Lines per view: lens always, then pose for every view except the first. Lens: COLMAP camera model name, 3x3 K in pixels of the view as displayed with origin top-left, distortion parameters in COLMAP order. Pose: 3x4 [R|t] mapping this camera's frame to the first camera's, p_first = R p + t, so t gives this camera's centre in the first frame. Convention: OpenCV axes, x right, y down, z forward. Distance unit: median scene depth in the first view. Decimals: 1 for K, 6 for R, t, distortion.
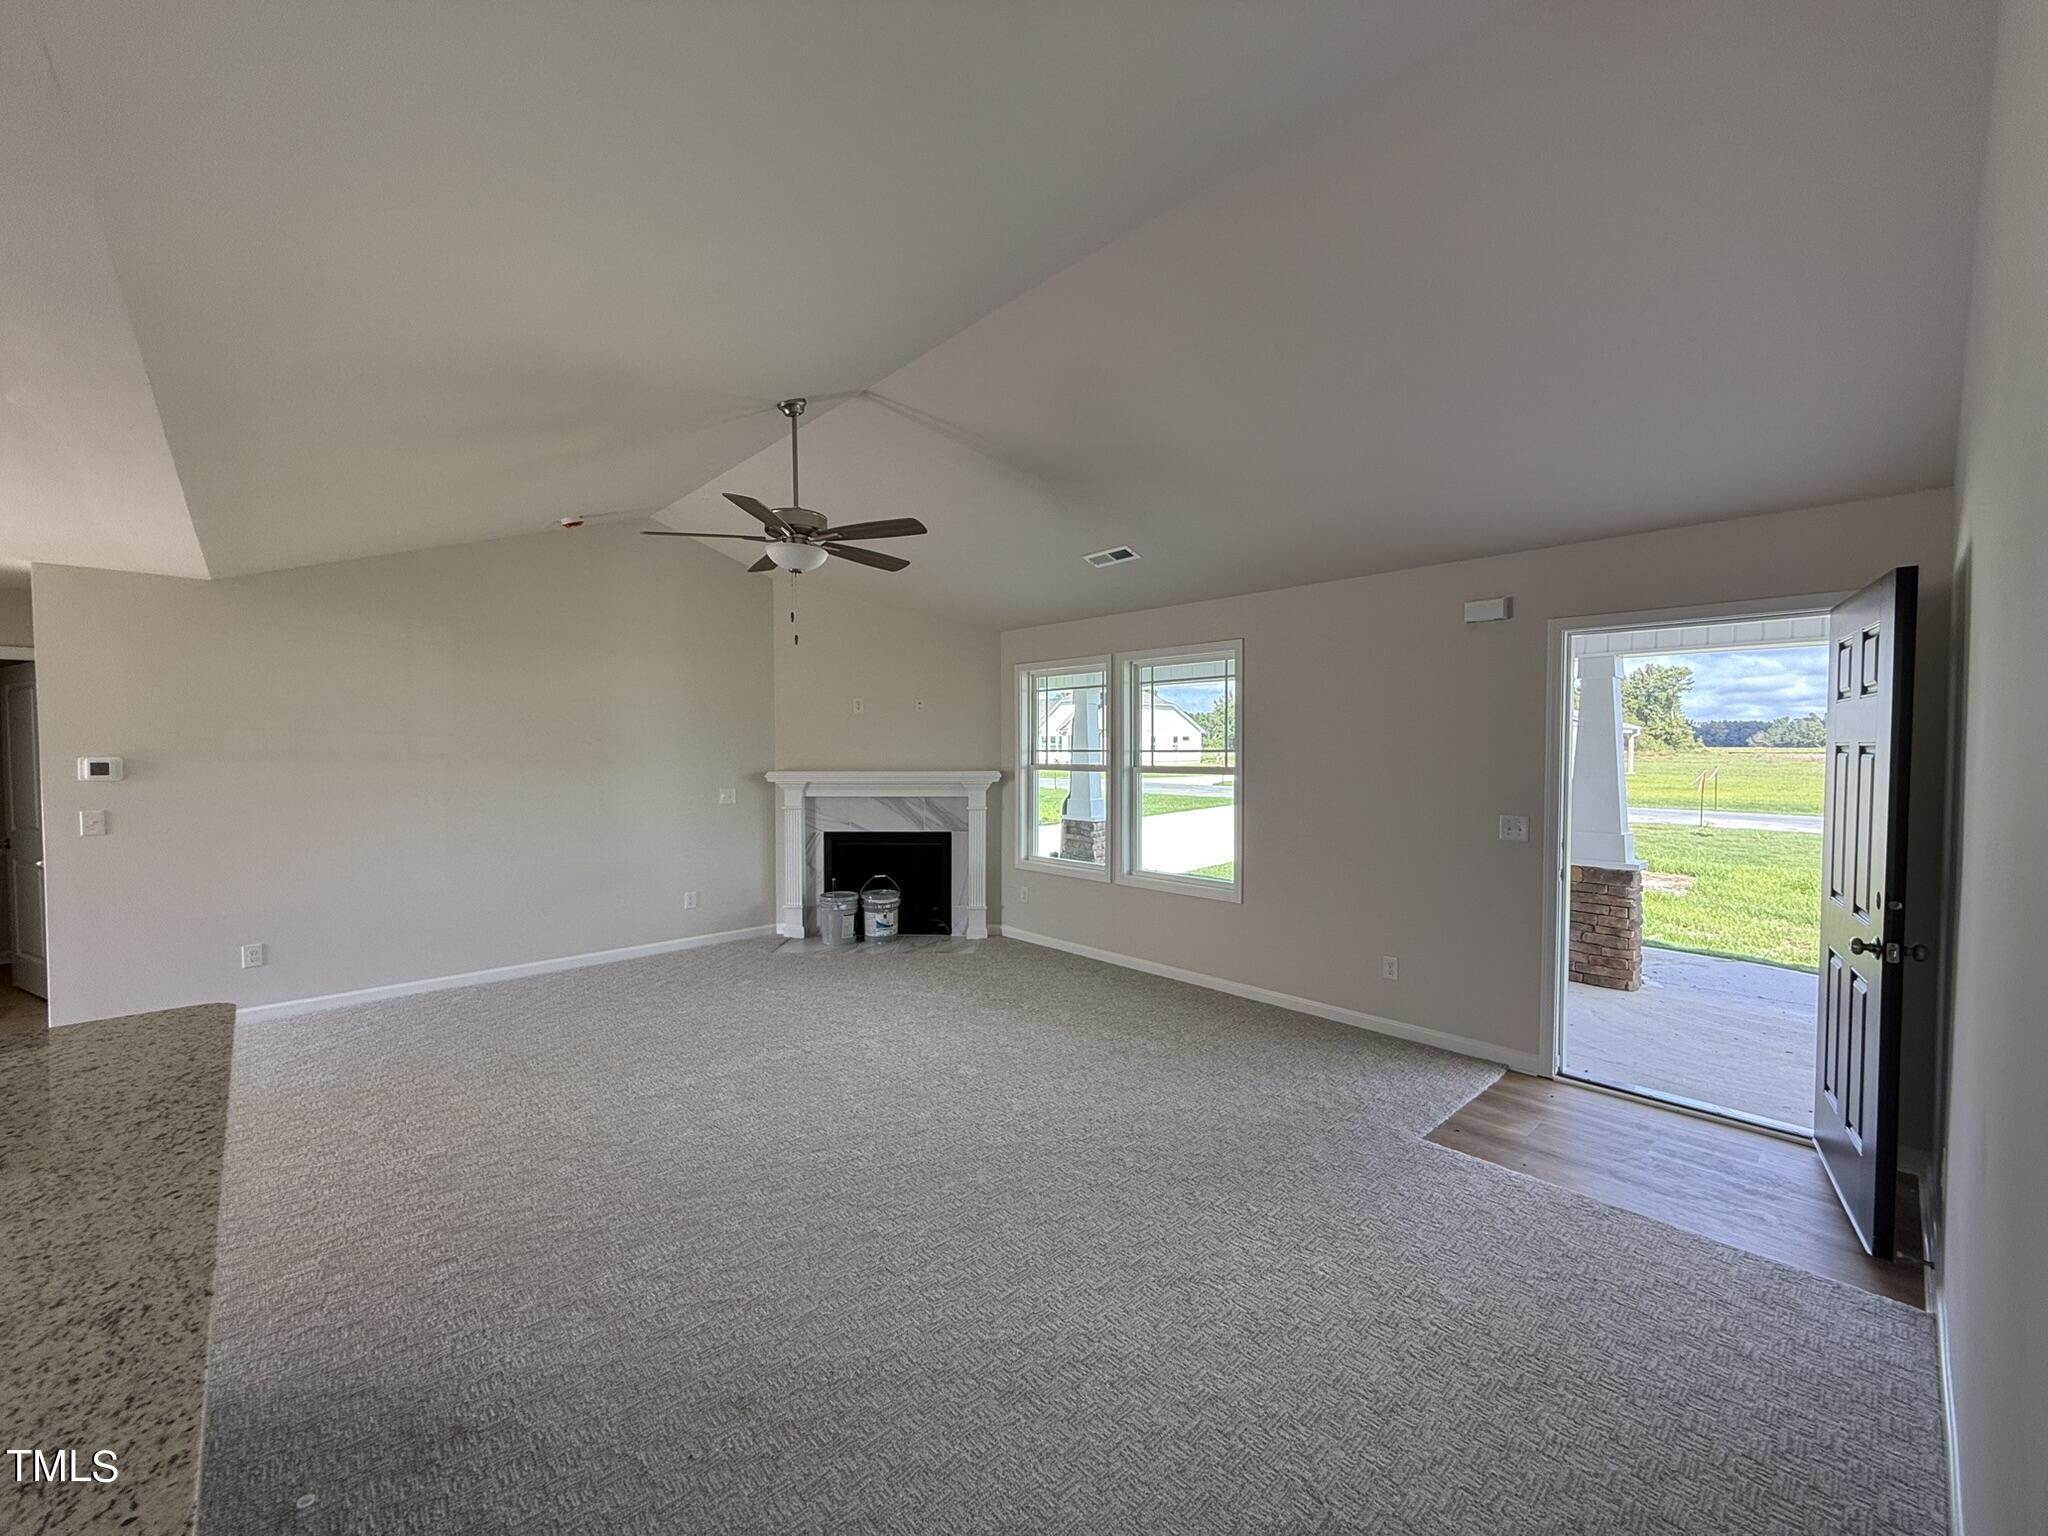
lens RADIAL K [[817.4, 0, 1017.8], [0, 817.4, 766.8], [0, 0, 1]] dist [0.001047, 0.000151]
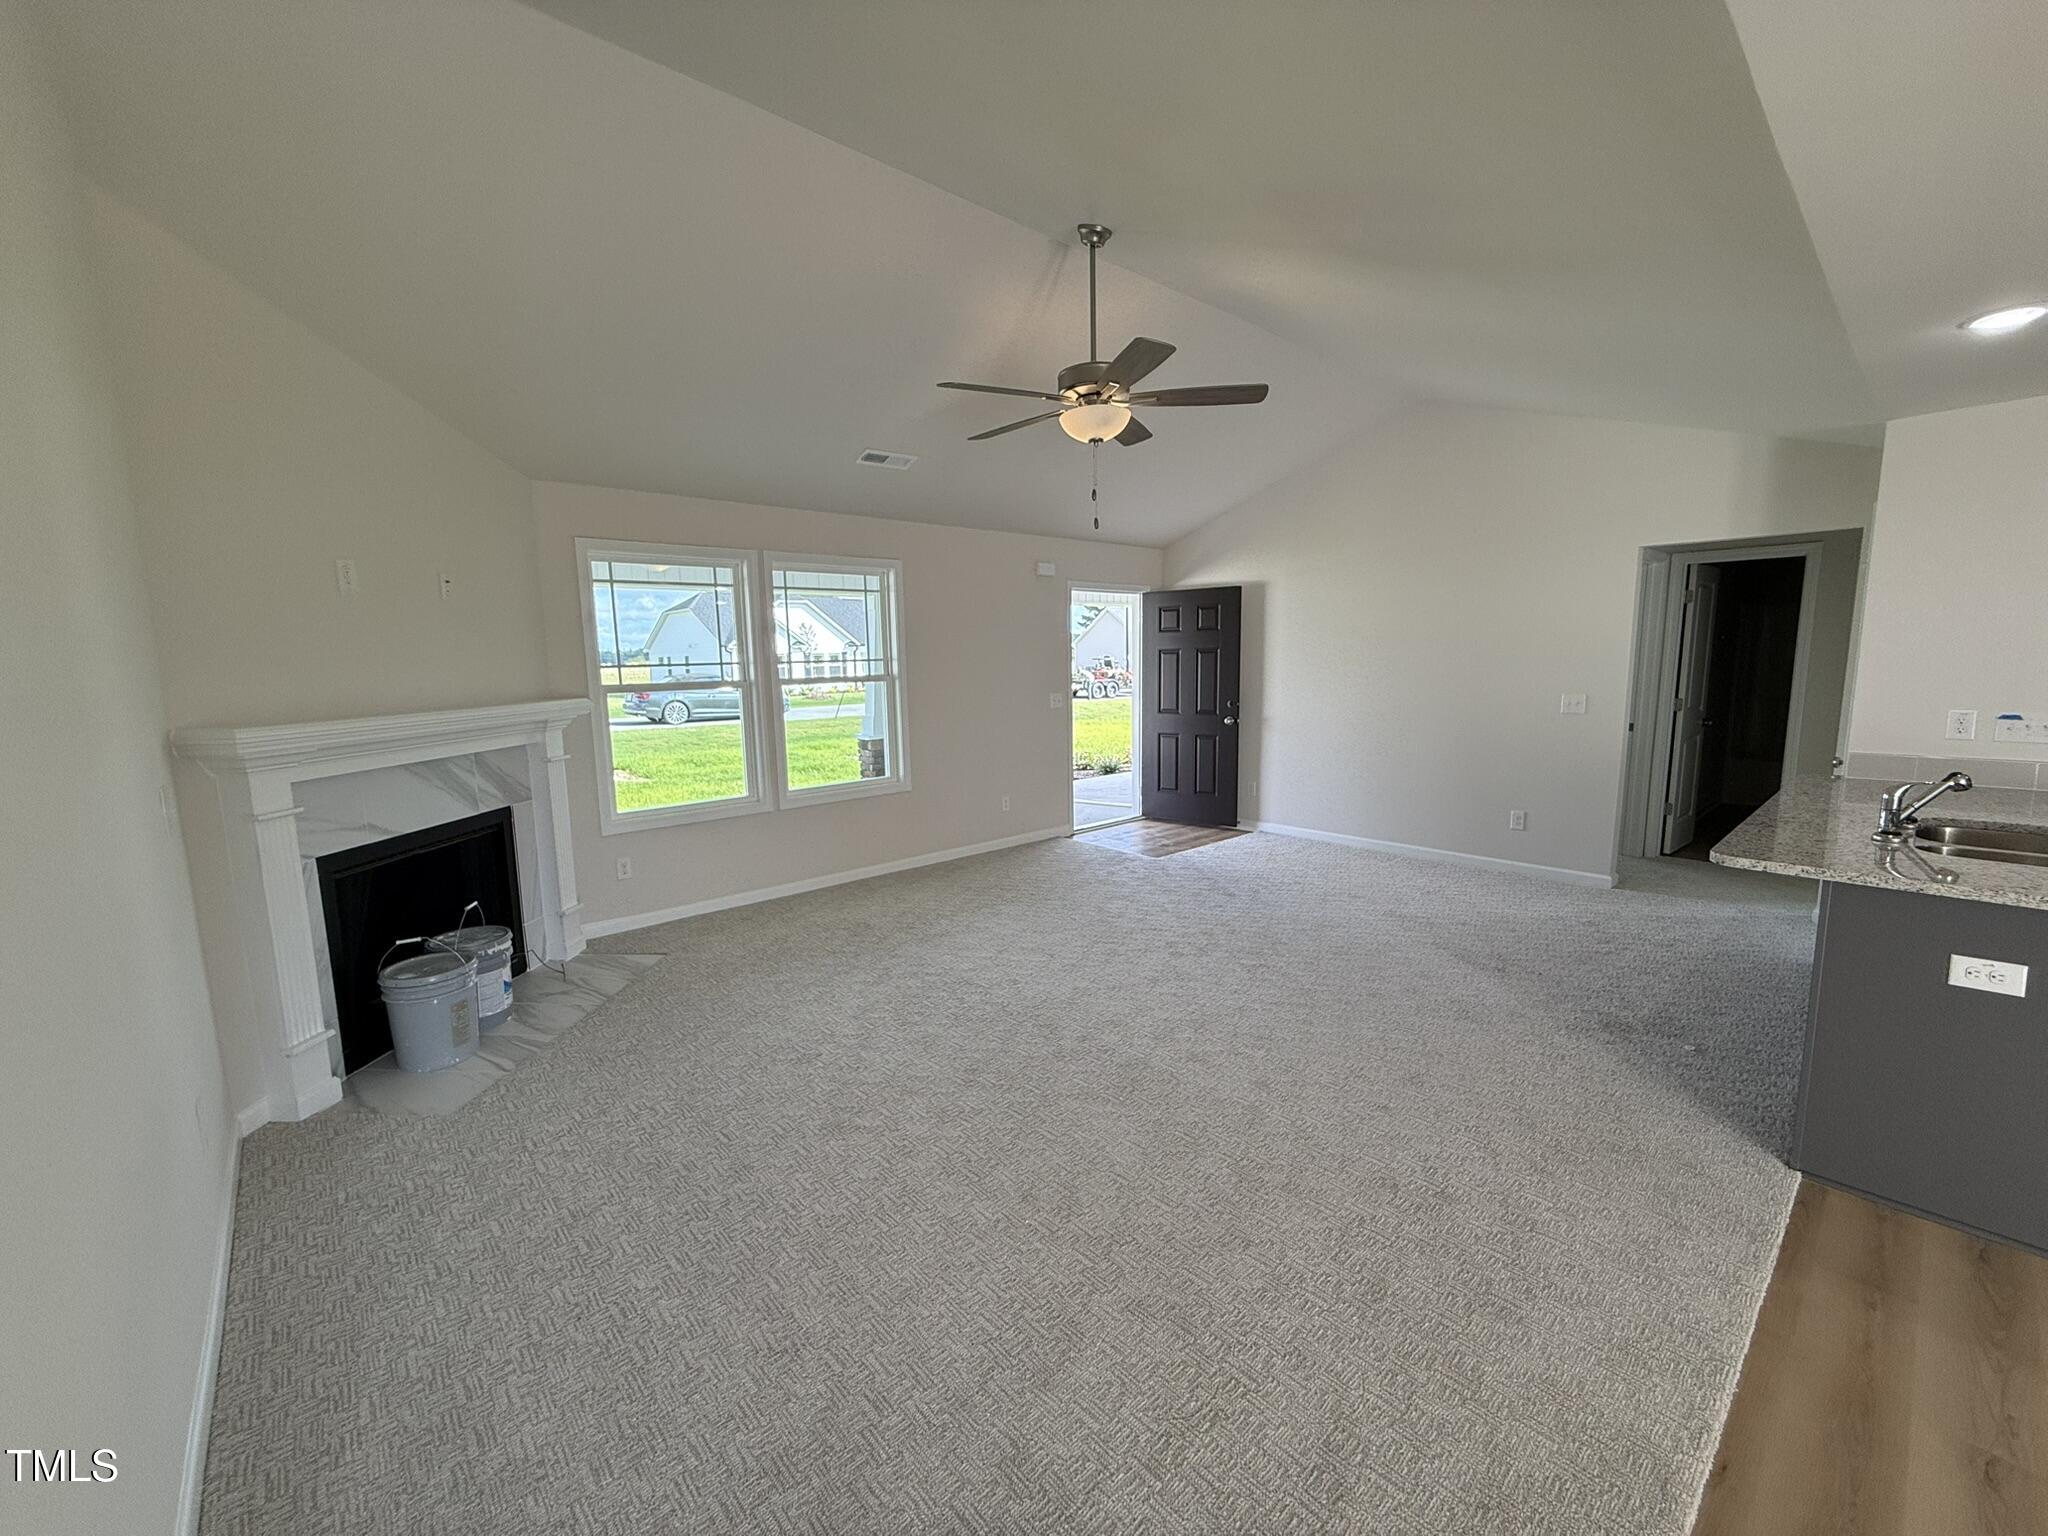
lens RADIAL K [[817.4, 0, 1017.8], [0, 817.4, 766.8], [0, 0, 1]] dist [0.001047, 0.000151]
pose [[0.031072, -0.133619, 0.990545, -0.683352], [0.045915, 0.990169, 0.132128, -0.011096], [-0.998462, 0.041375, 0.036902, 0.623742]]
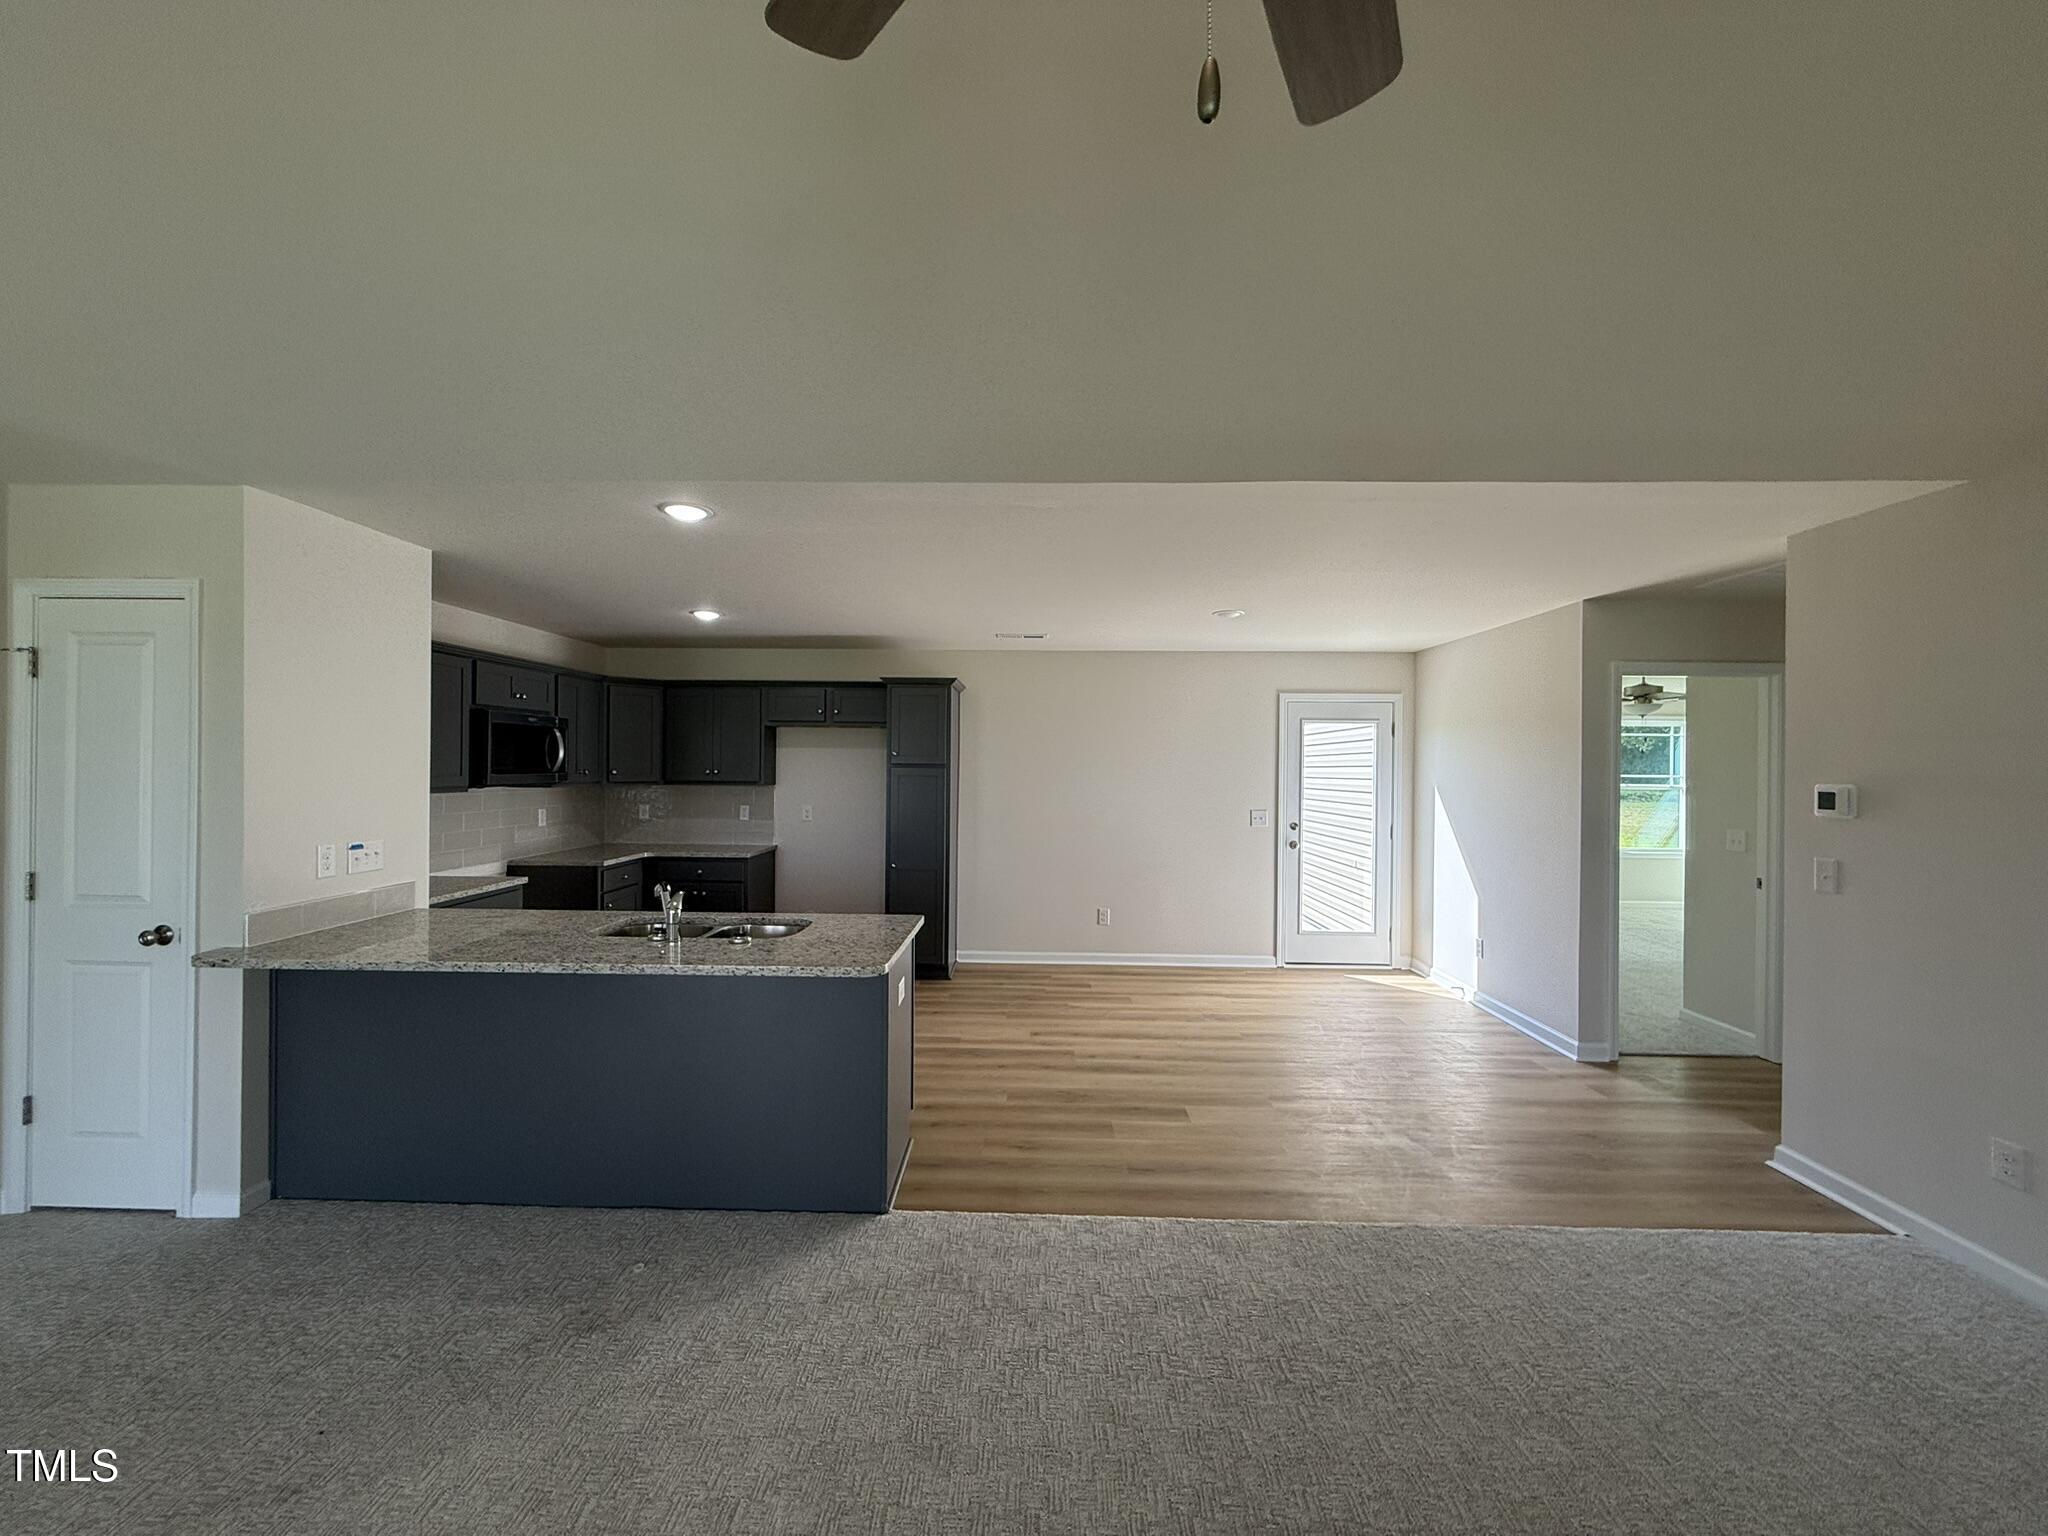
lens RADIAL K [[813.4, 0, 1019.5], [0, 813.4, 756.3], [0, 0, 1]] dist [0.000848, 0.000096]
pose [[-0.698517, -0.015678, -0.715422, -0.074802], [-0.027445, 0.999611, 0.004891, -0.012947], [0.715067, 0.023051, -0.698675, 0.642051]]
